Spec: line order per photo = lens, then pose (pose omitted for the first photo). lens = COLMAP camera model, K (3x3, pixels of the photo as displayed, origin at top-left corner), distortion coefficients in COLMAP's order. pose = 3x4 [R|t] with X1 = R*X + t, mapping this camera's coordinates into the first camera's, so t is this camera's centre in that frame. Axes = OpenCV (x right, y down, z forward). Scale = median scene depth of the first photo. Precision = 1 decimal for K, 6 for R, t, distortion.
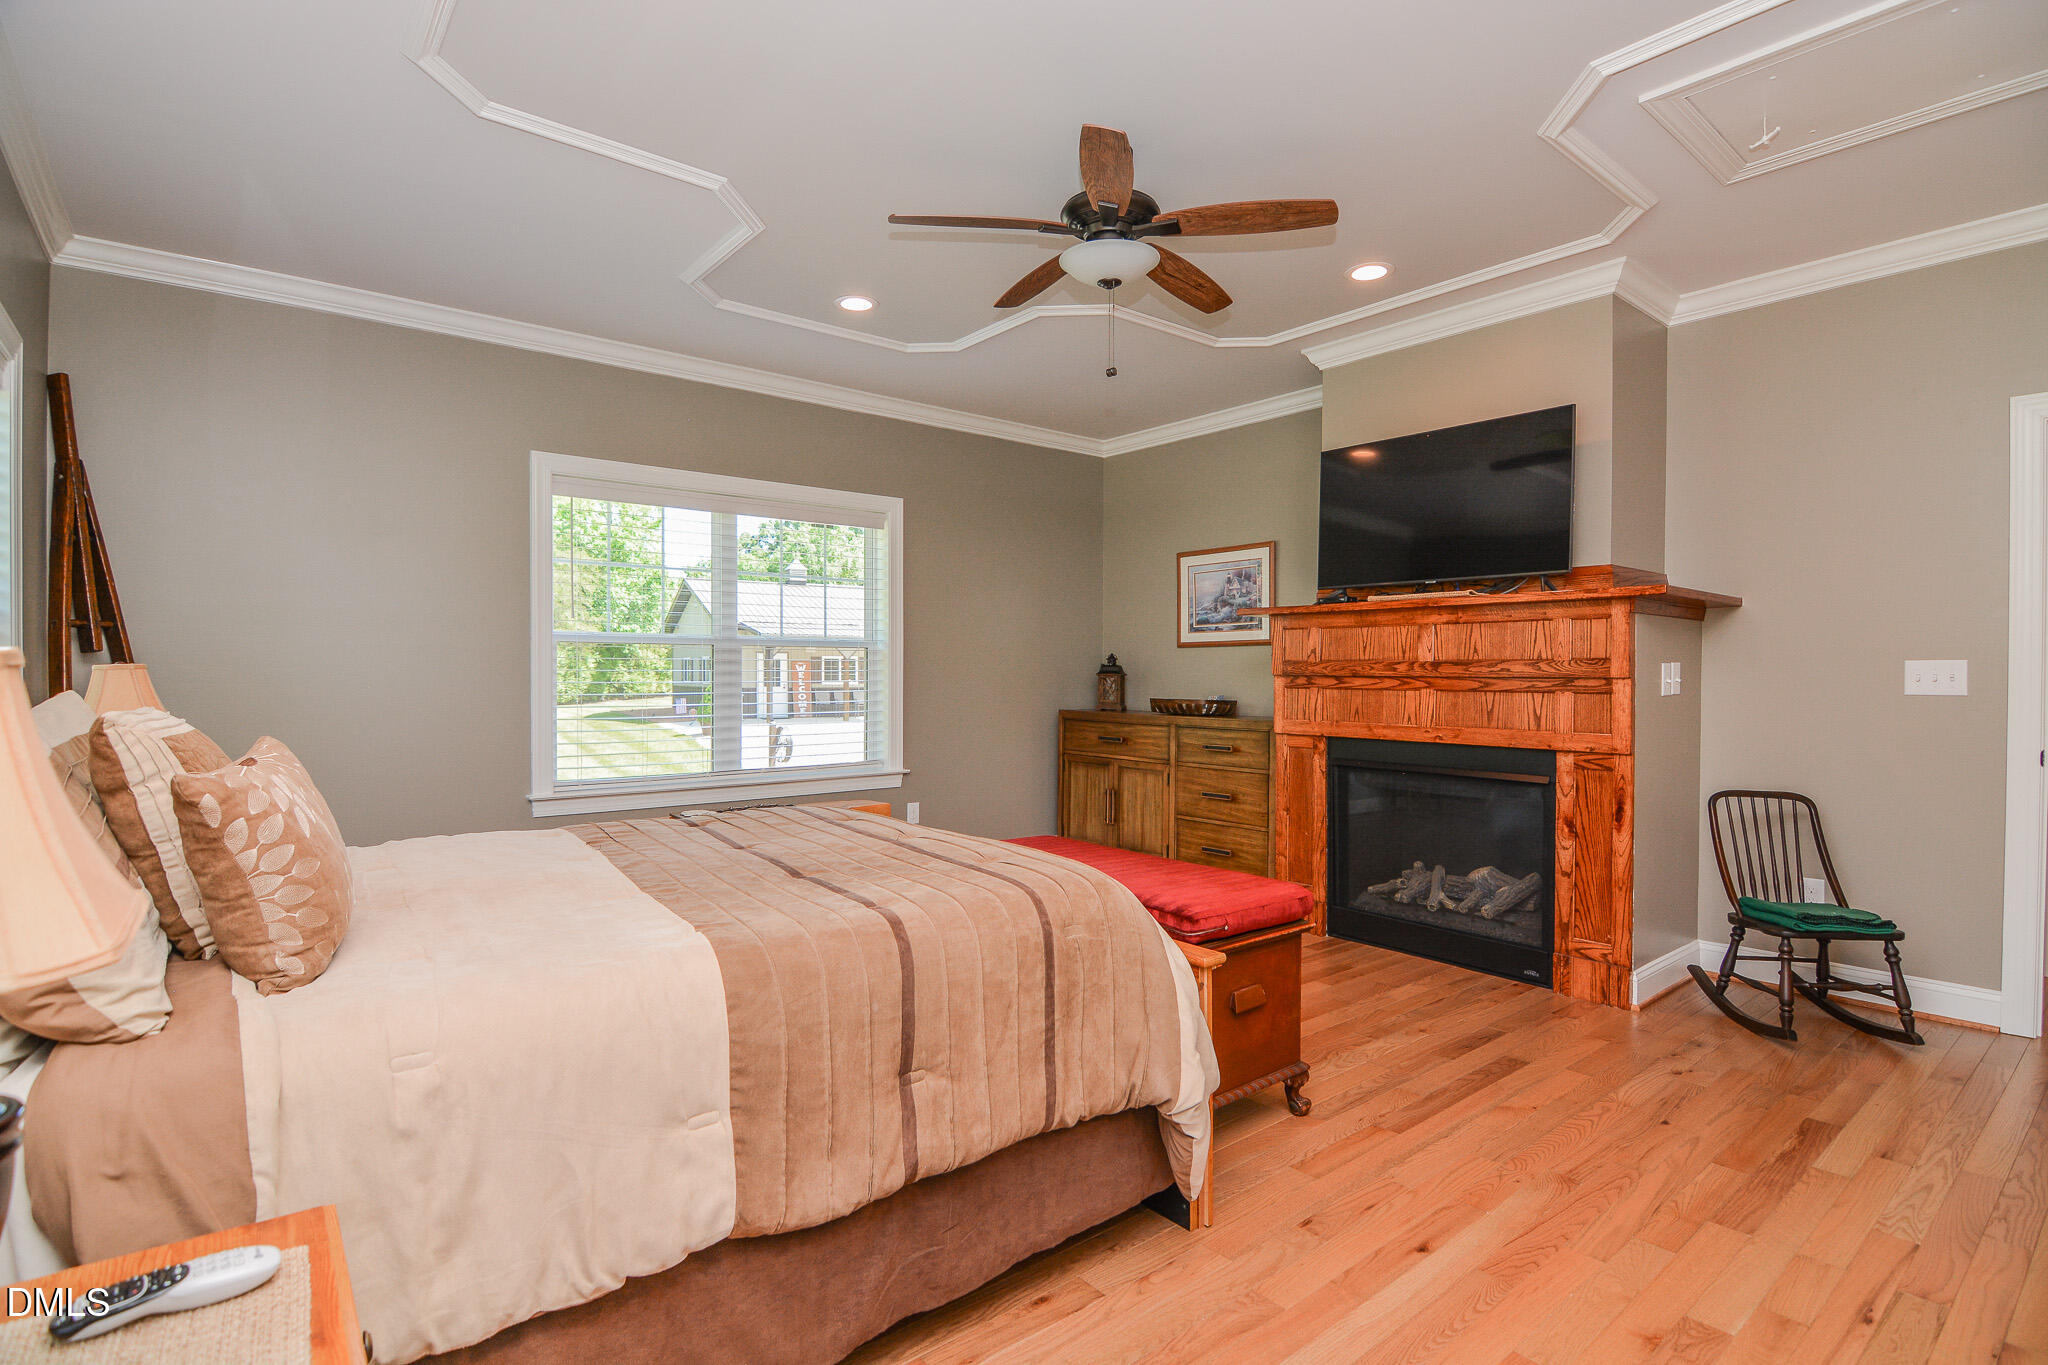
lens RADIAL K [[1029.5, 0, 1001.7], [0, 1029.5, 686.3], [0, 0, 1]] dist [0.000817, -0.022033]
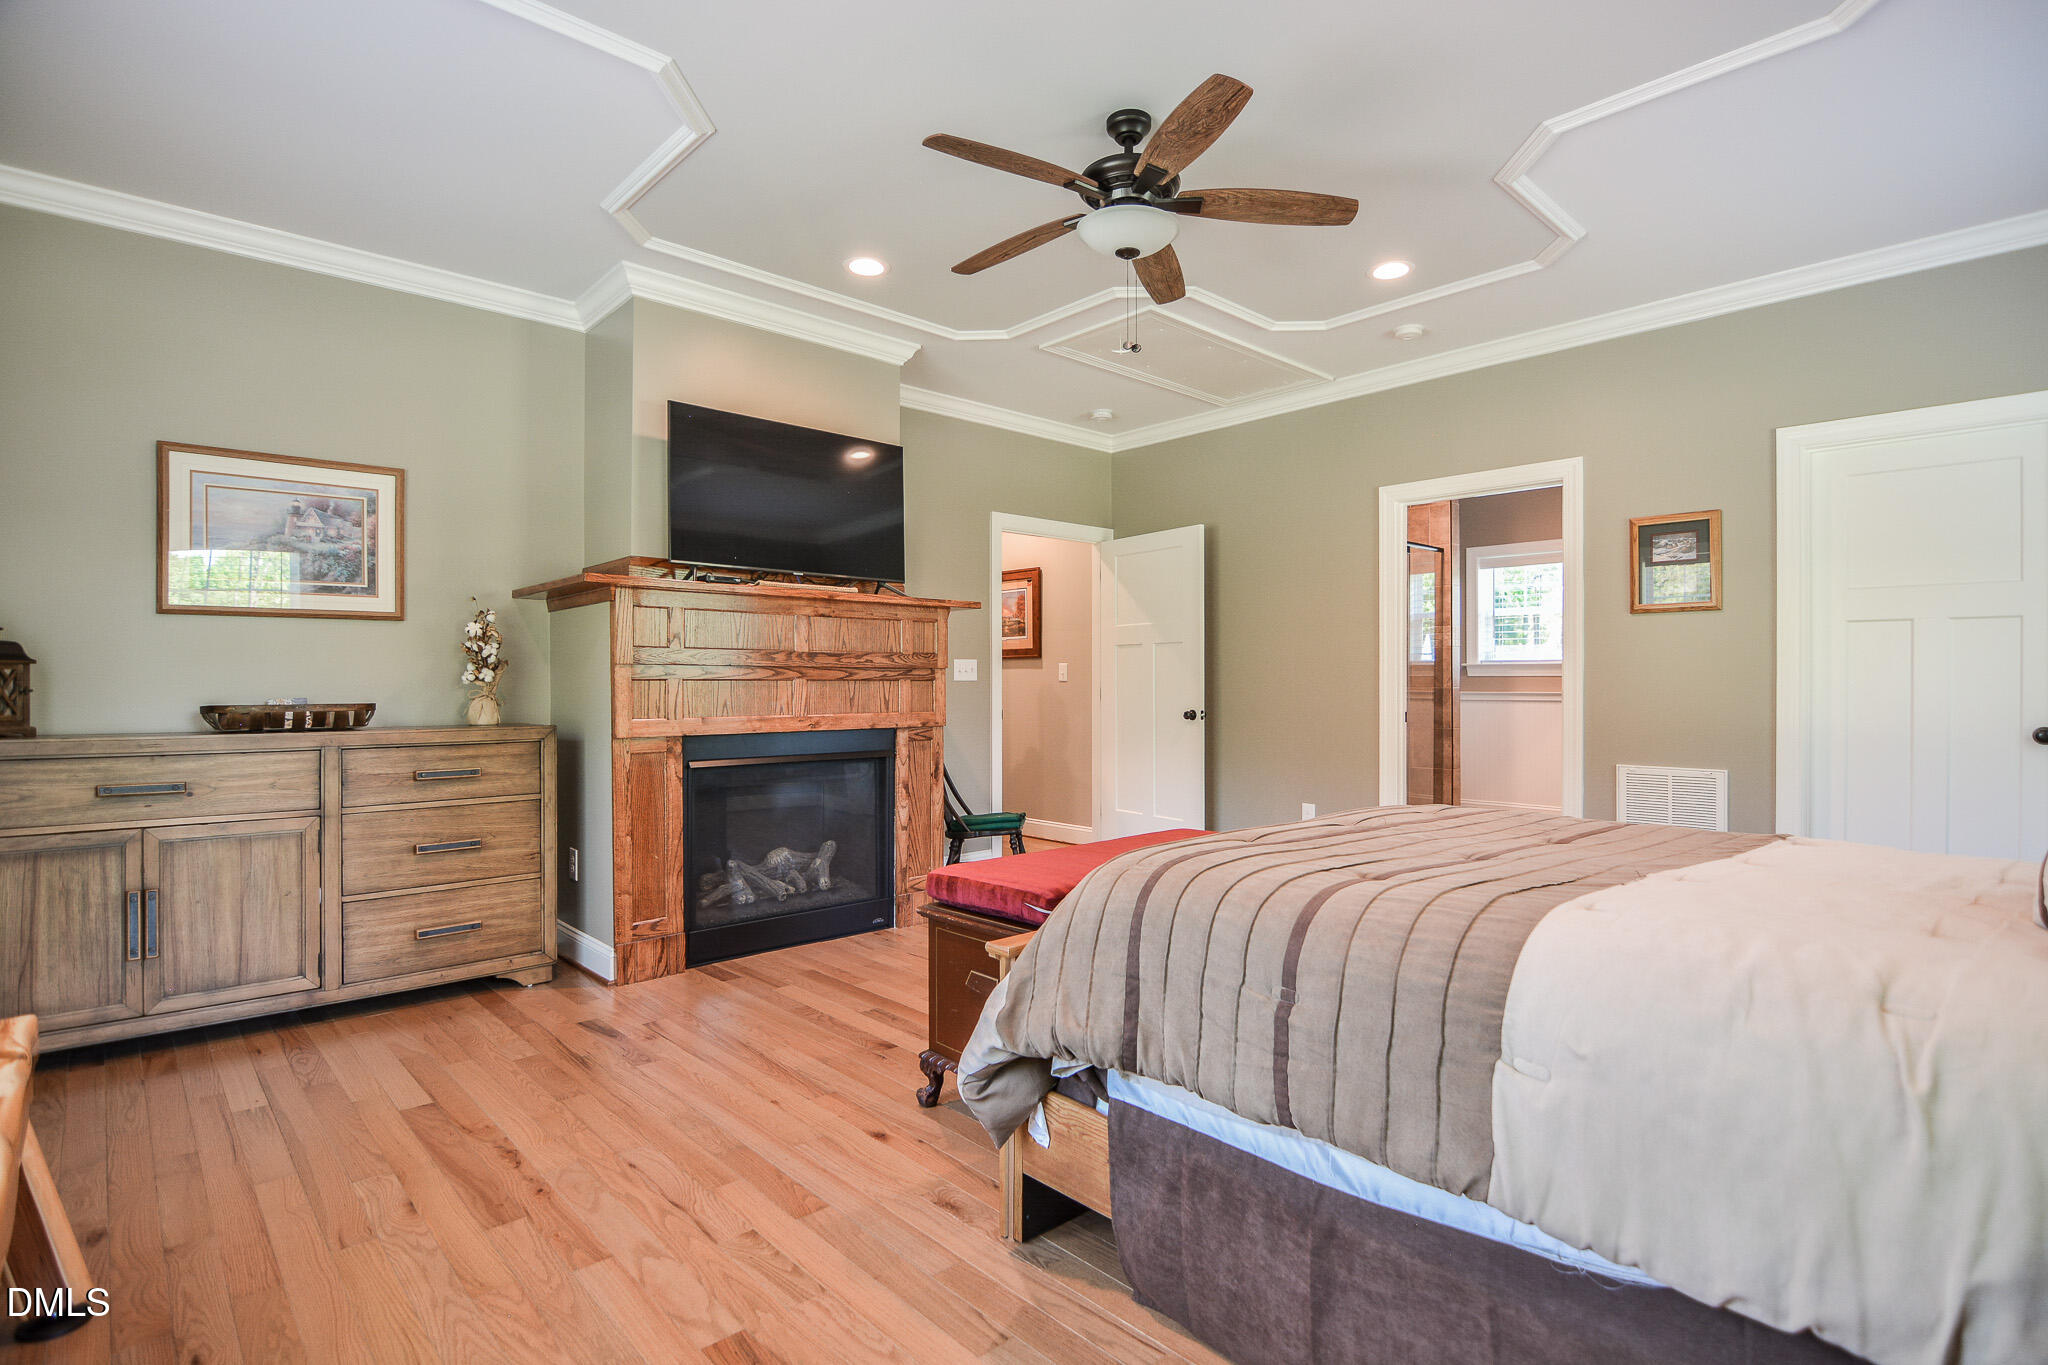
lens RADIAL K [[1029.5, 0, 1001.7], [0, 1029.5, 686.3], [0, 0, 1]] dist [0.000817, -0.022033]
pose [[-0.119086, -0.004922, 0.992872, -0.620971], [0.015282, 0.999860, 0.006790, 0.005953], [-0.992766, 0.015982, -0.118994, 0.925305]]
